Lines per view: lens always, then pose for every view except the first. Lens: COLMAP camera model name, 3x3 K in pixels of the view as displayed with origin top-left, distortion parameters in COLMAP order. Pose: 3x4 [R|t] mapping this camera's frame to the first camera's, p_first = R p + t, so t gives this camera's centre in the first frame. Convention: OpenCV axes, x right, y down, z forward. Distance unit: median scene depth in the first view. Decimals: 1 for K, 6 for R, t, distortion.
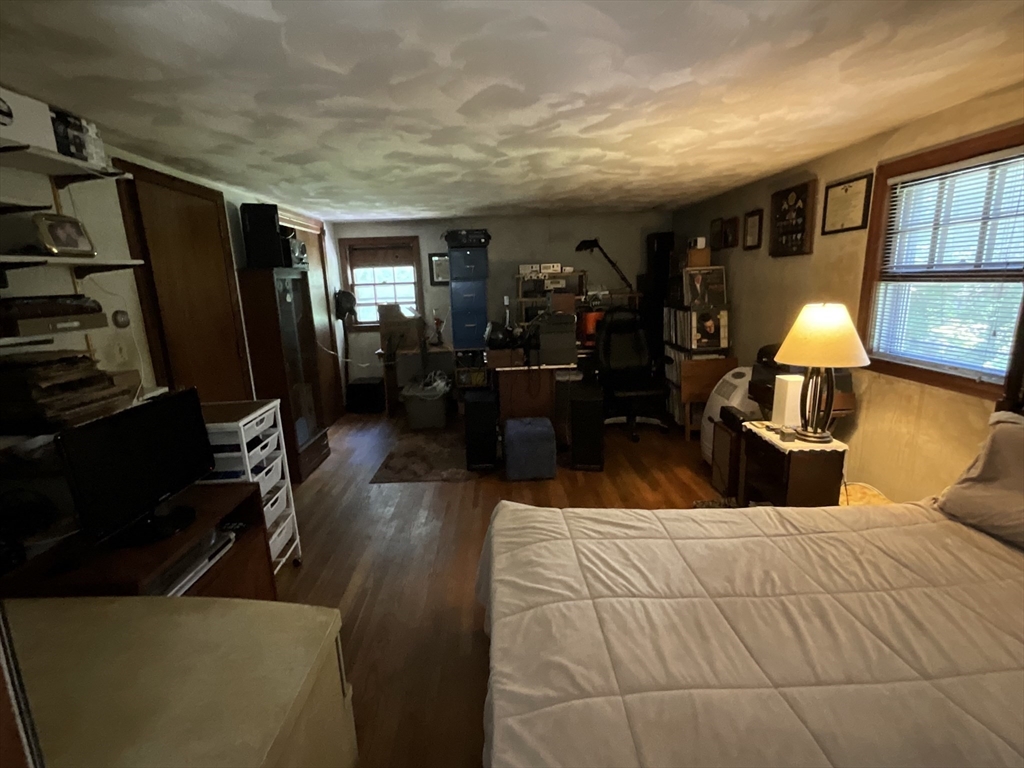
lens RADIAL K [[483.9, 0, 510.1], [0, 483.9, 379.9], [0, 0, 1]] dist [-0.001092, -0.000098]
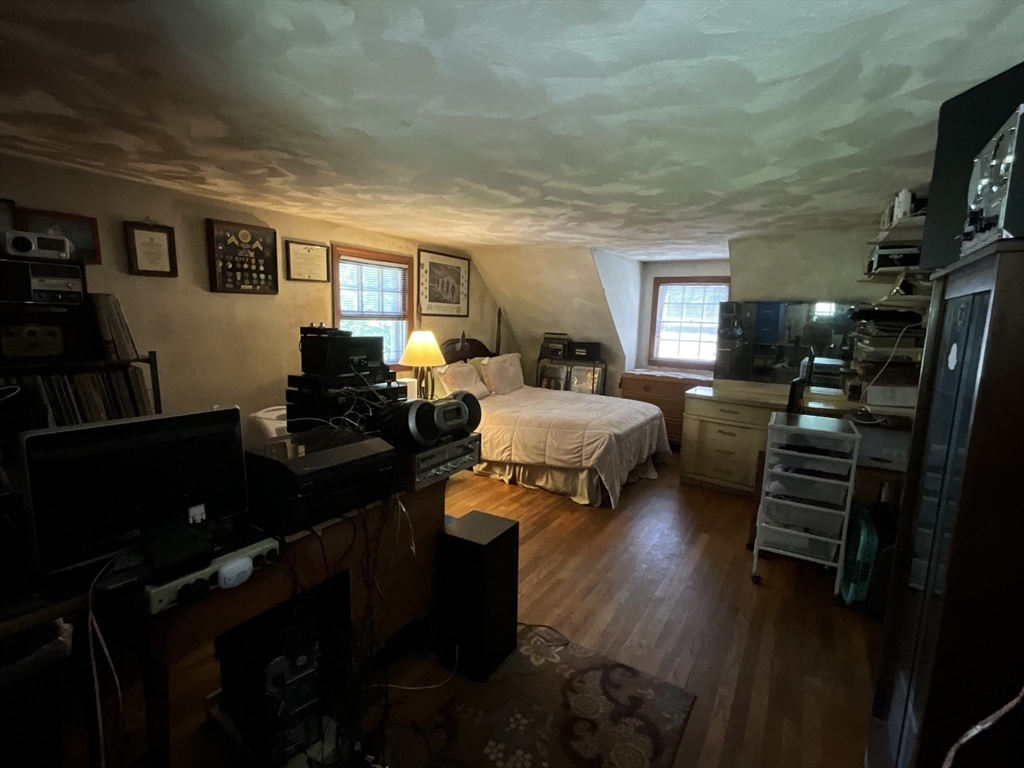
lens RADIAL K [[483.9, 0, 513.2], [0, 483.9, 388.3], [0, 0, 1]] dist [-0.001092, -0.000098]
pose [[-0.828312, -0.072475, 0.555559, -0.449445], [0.114671, 0.948676, 0.294729, -0.317943], [-0.548406, 0.307834, -0.777489, 1.607328]]
